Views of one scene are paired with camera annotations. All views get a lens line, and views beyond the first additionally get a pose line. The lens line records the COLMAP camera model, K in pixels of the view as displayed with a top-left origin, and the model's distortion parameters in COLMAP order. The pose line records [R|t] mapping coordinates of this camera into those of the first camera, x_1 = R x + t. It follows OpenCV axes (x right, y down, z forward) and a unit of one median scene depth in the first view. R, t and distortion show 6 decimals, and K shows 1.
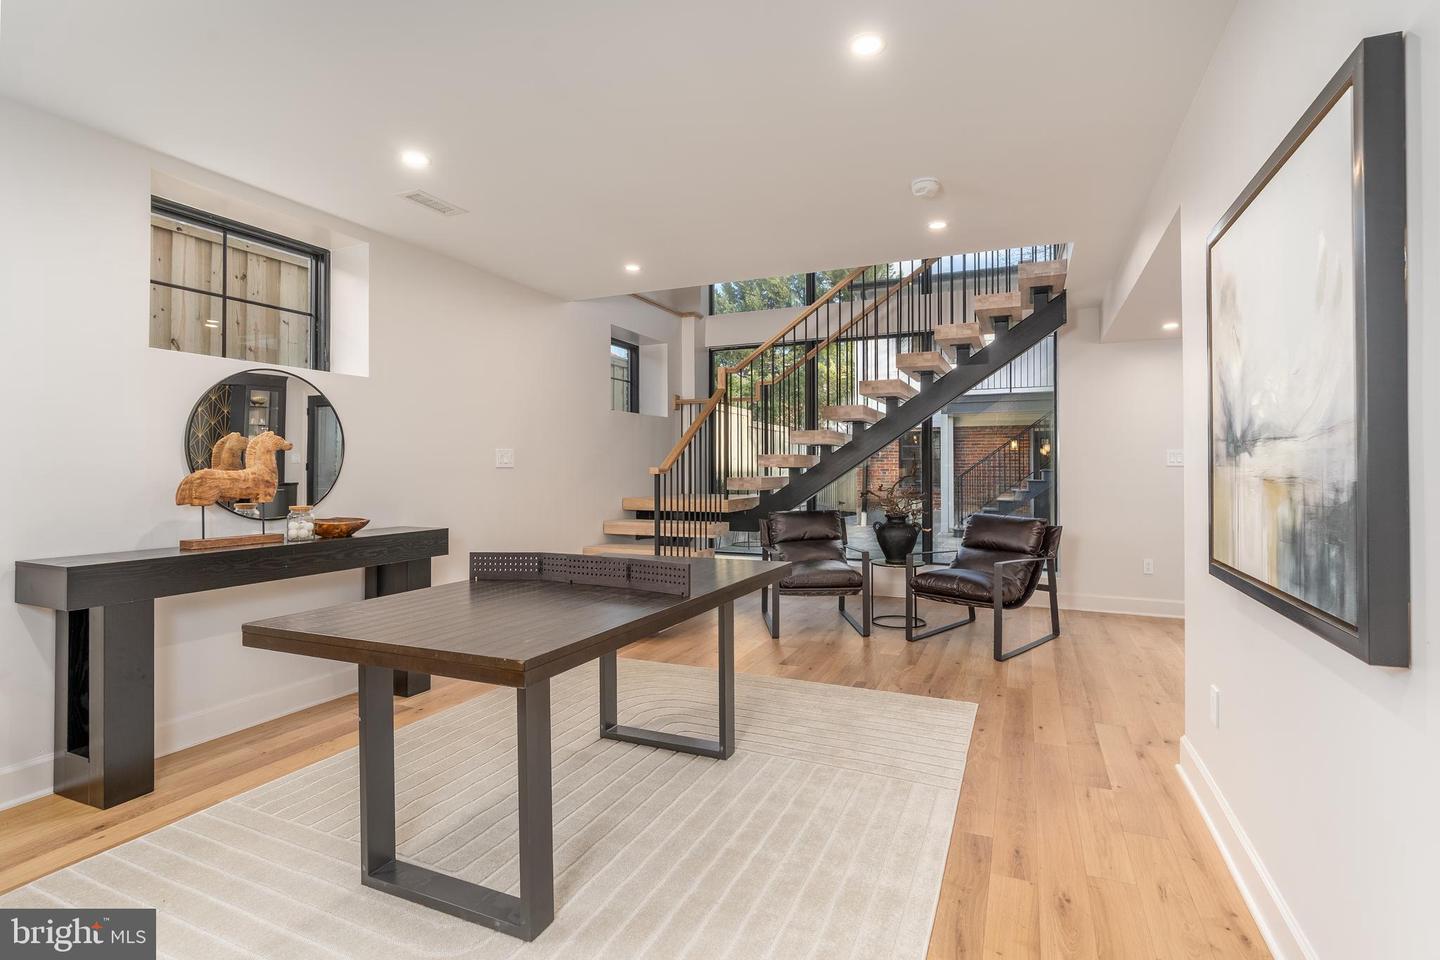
lens RADIAL K [[658.7, 0, 728.1], [0, 658.7, 472.6], [0, 0, 1]] dist [-0.004621, 0.002269]
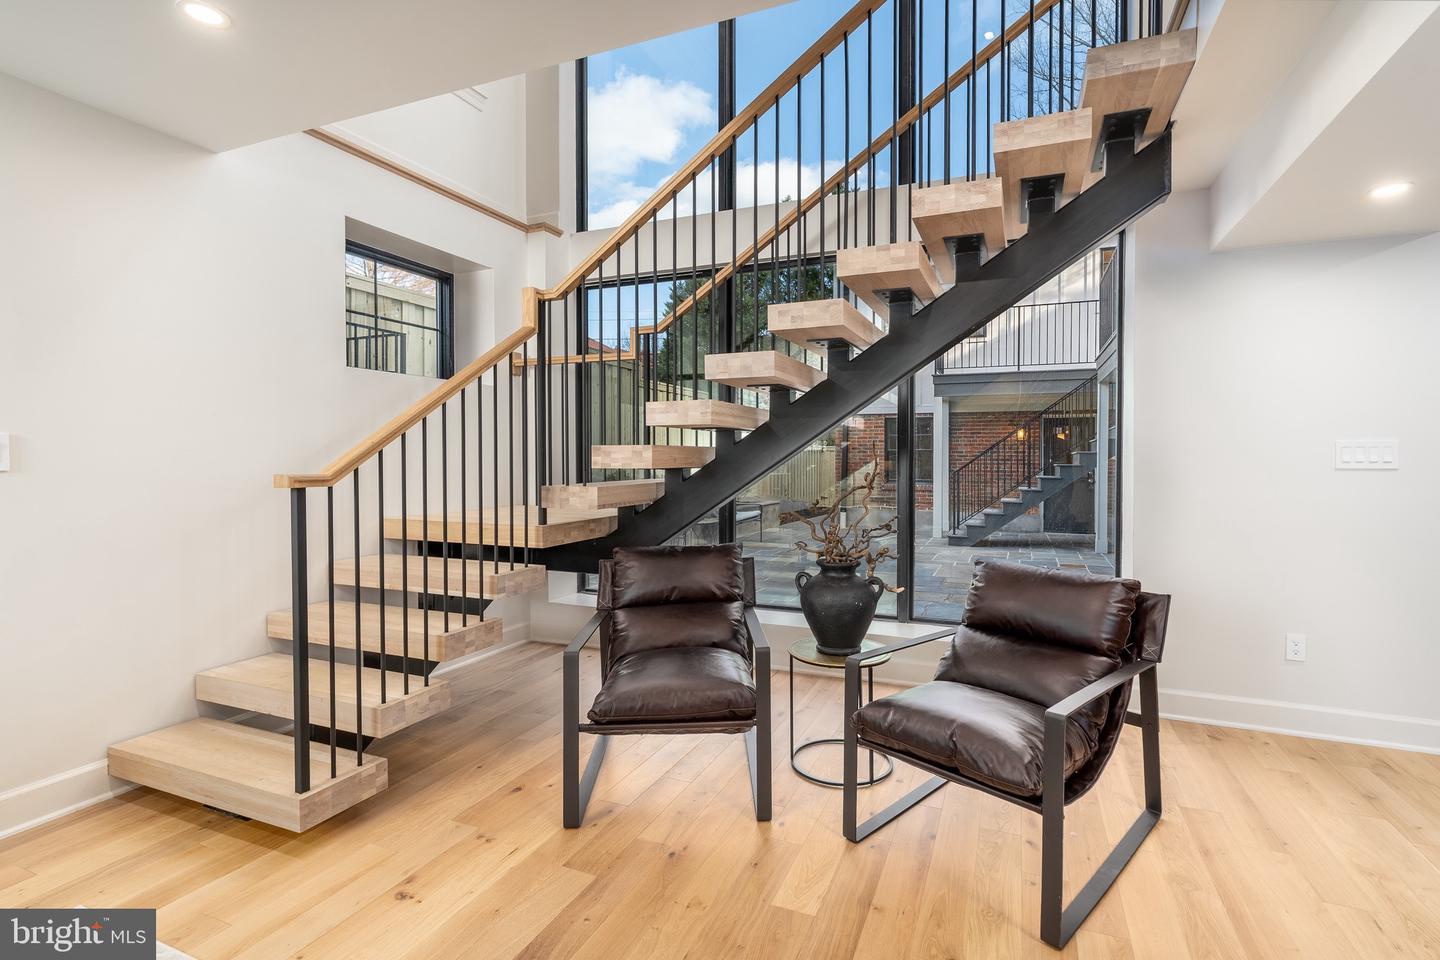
lens RADIAL K [[658.7, 0, 713.9], [0, 658.7, 475.5], [0, 0, 1]] dist [-0.004621, 0.002269]
pose [[0.999915, 0.002330, -0.012837, 0.151951], [-0.002083, 0.999812, 0.019254, -0.012951], [0.012880, -0.019225, 0.999732, 0.442030]]
